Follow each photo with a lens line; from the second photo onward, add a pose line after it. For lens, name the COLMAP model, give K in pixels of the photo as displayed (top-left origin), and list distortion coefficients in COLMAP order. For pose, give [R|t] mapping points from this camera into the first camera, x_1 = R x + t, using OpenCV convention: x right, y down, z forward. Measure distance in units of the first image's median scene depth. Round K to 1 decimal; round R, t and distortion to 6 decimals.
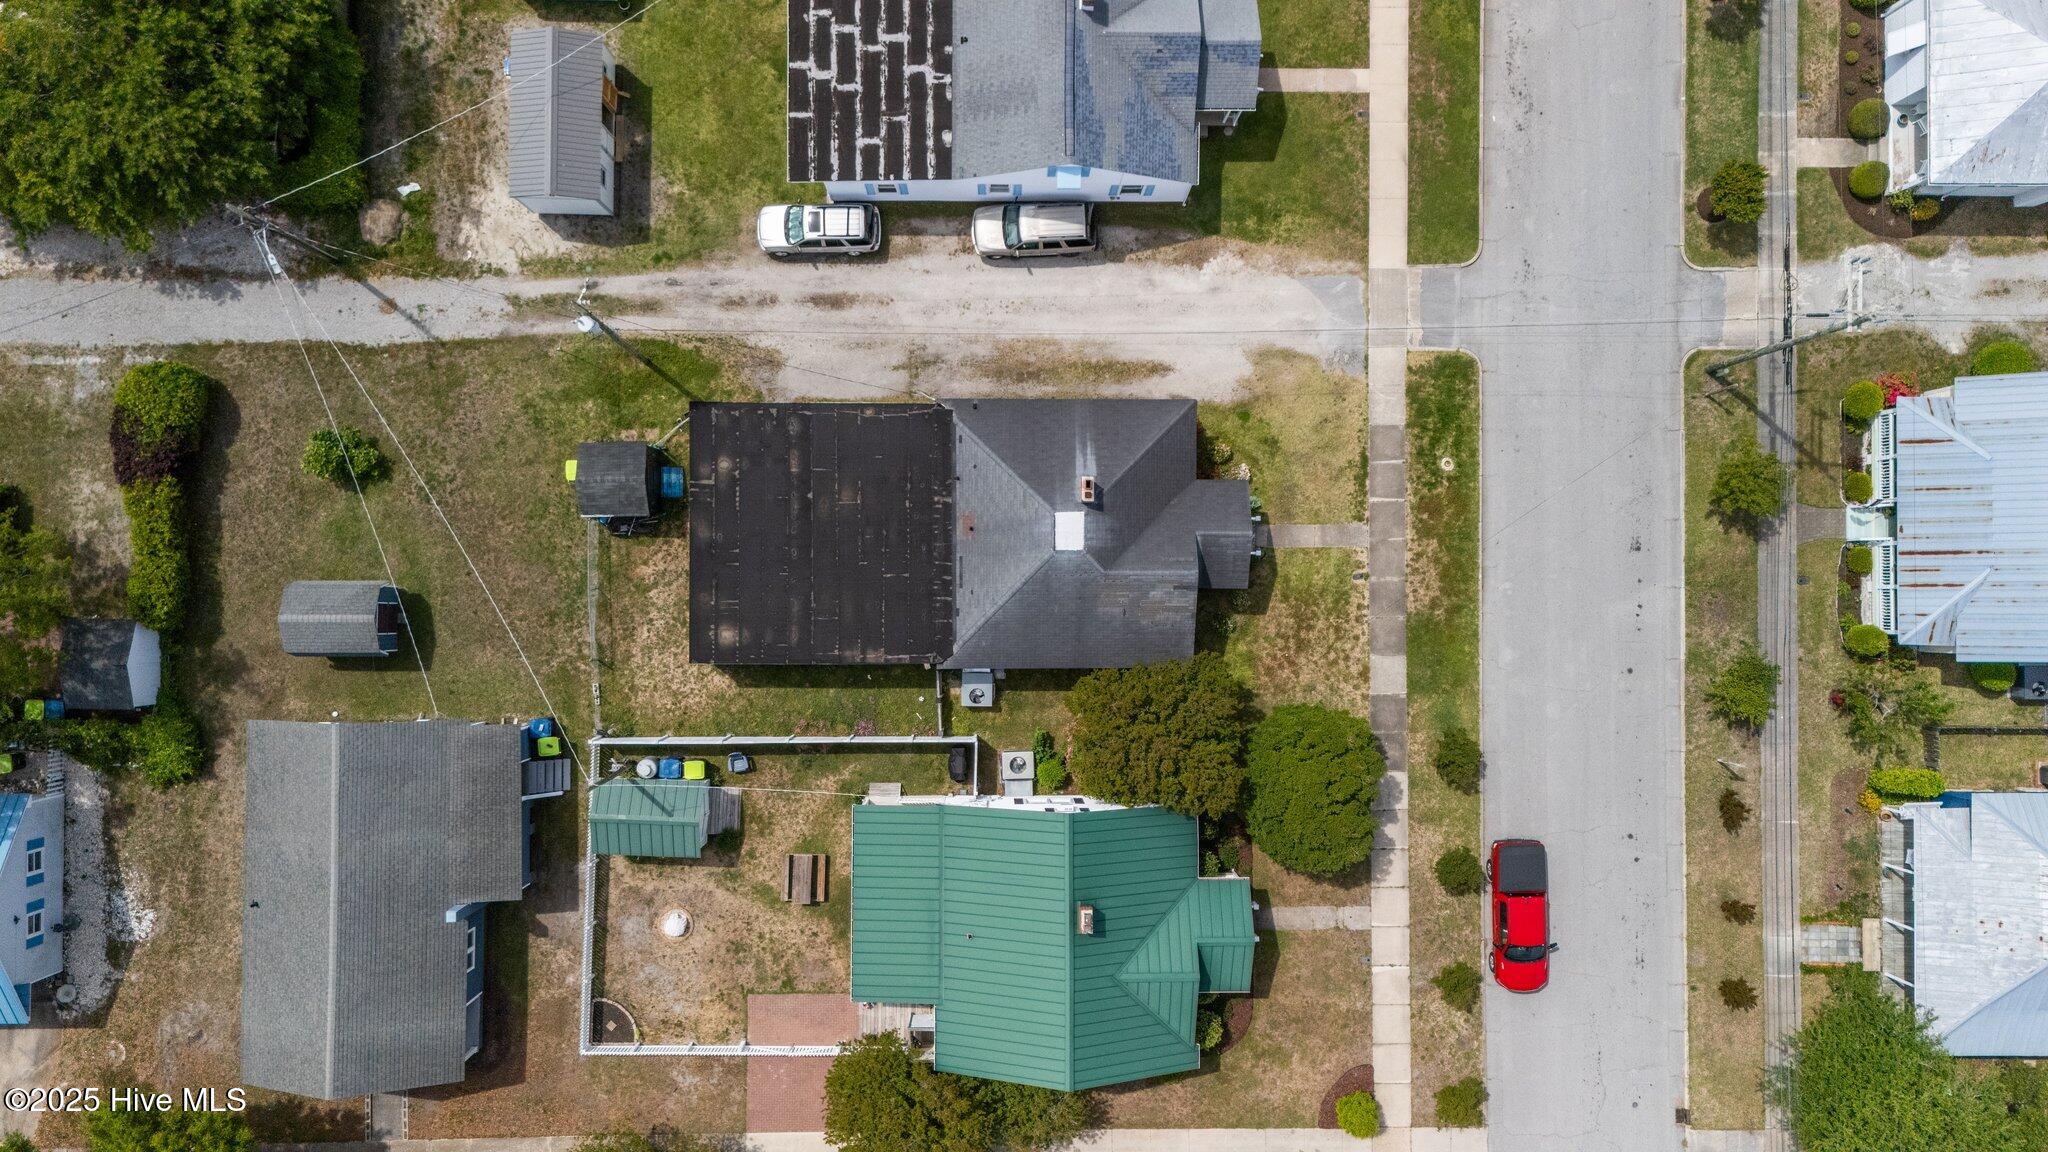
lens RADIAL K [[1491.7, 0, 1030.2], [0, 1491.7, 576.5], [0, 0, 1]] dist [0.076834, -0.071590]
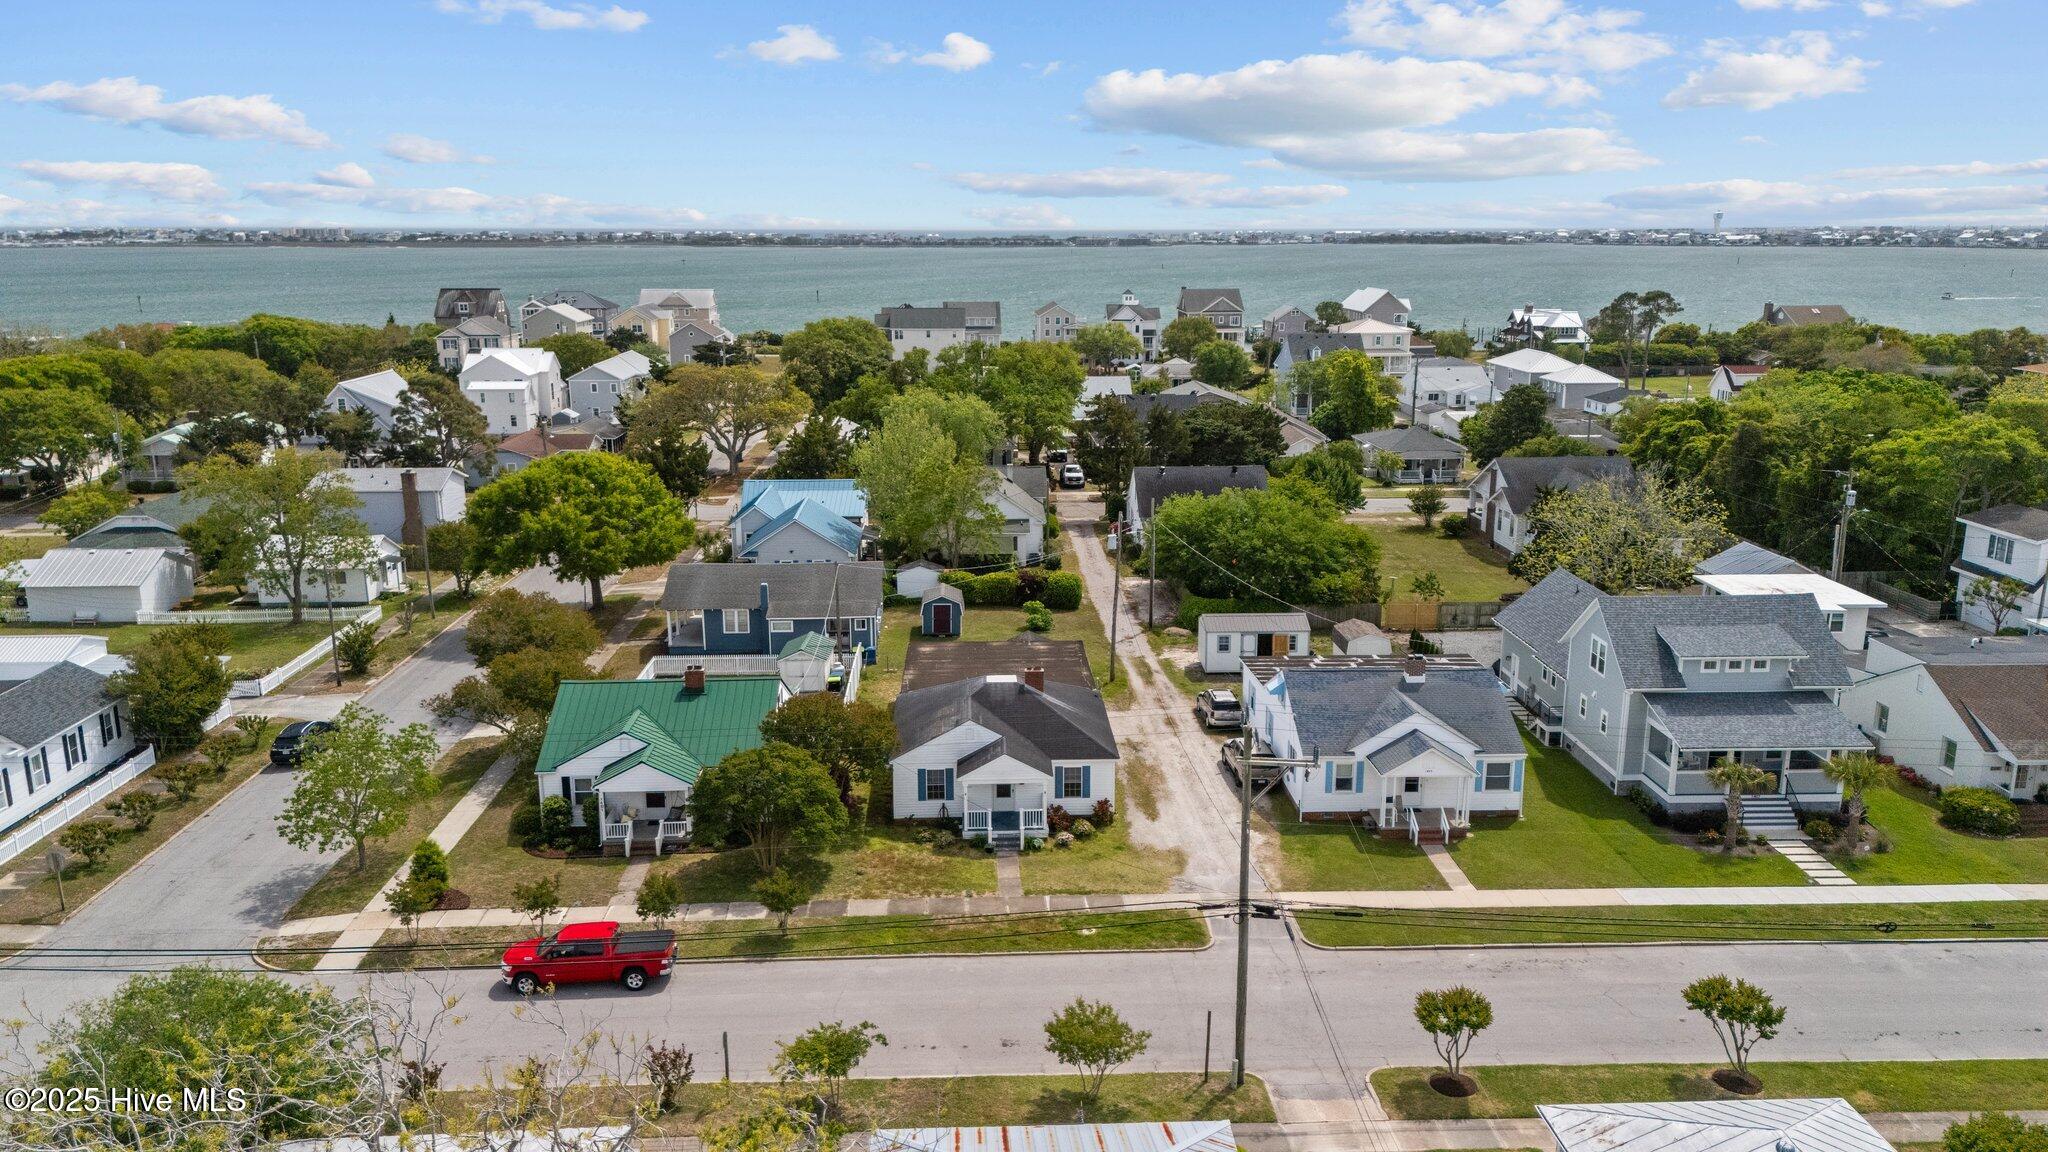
lens RADIAL K [[1491.7, 0, 1030.2], [0, 1491.7, 576.5], [0, 0, 1]] dist [0.076834, -0.071590]
pose [[0.045615, 0.220108, -0.974408, 1.149586], [-0.998499, 0.039632, -0.037791, -0.011920], [0.030300, 0.974670, 0.221586, 0.570817]]
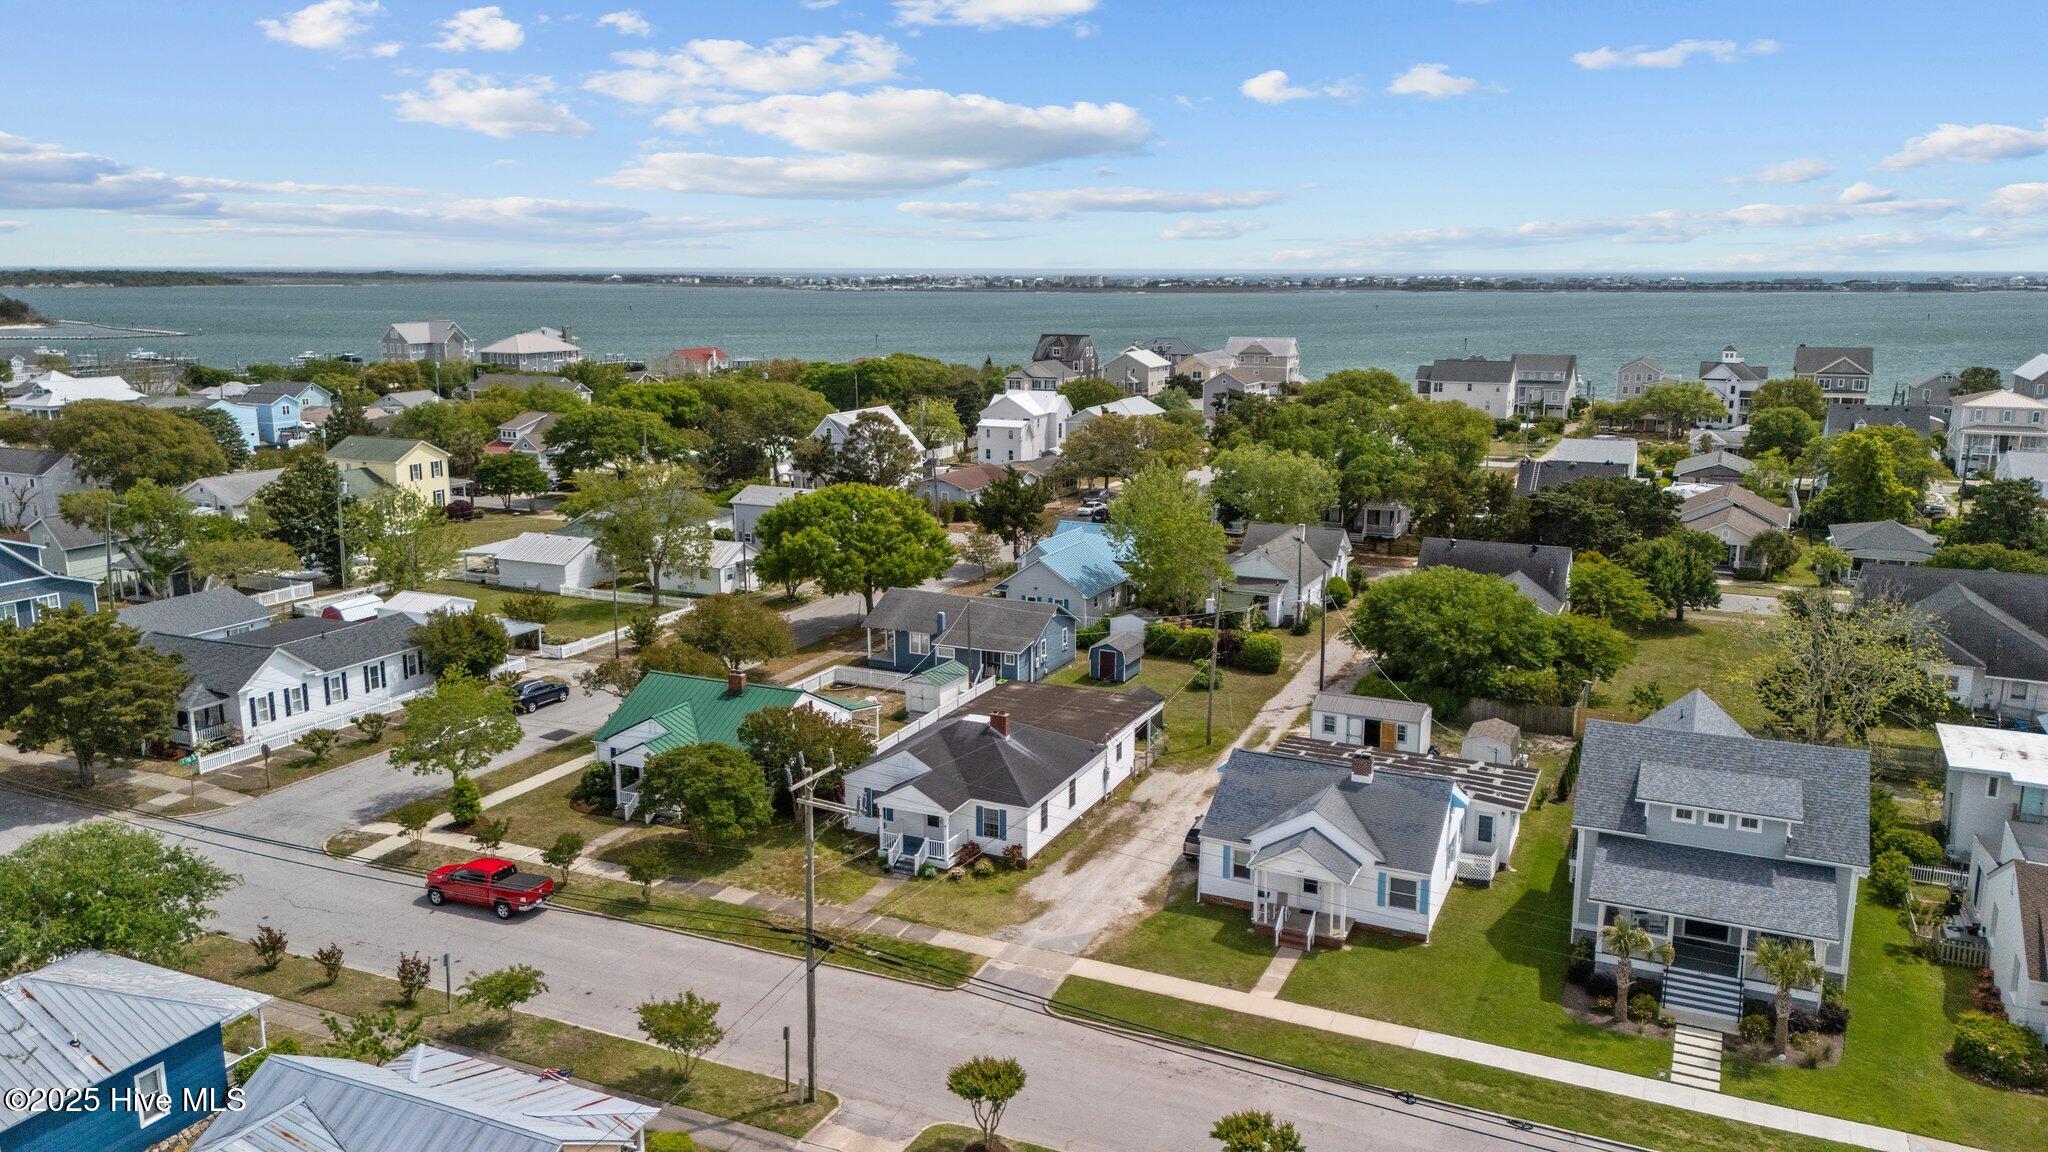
lens RADIAL K [[1491.7, 0, 1030.2], [0, 1491.7, 576.5], [0, 0, 1]] dist [0.076834, -0.071590]
pose [[-0.411764, 0.174467, -0.894434, 1.104405], [-0.911047, -0.056139, 0.408462, -0.575386], [0.021050, 0.983061, 0.182064, 0.564226]]
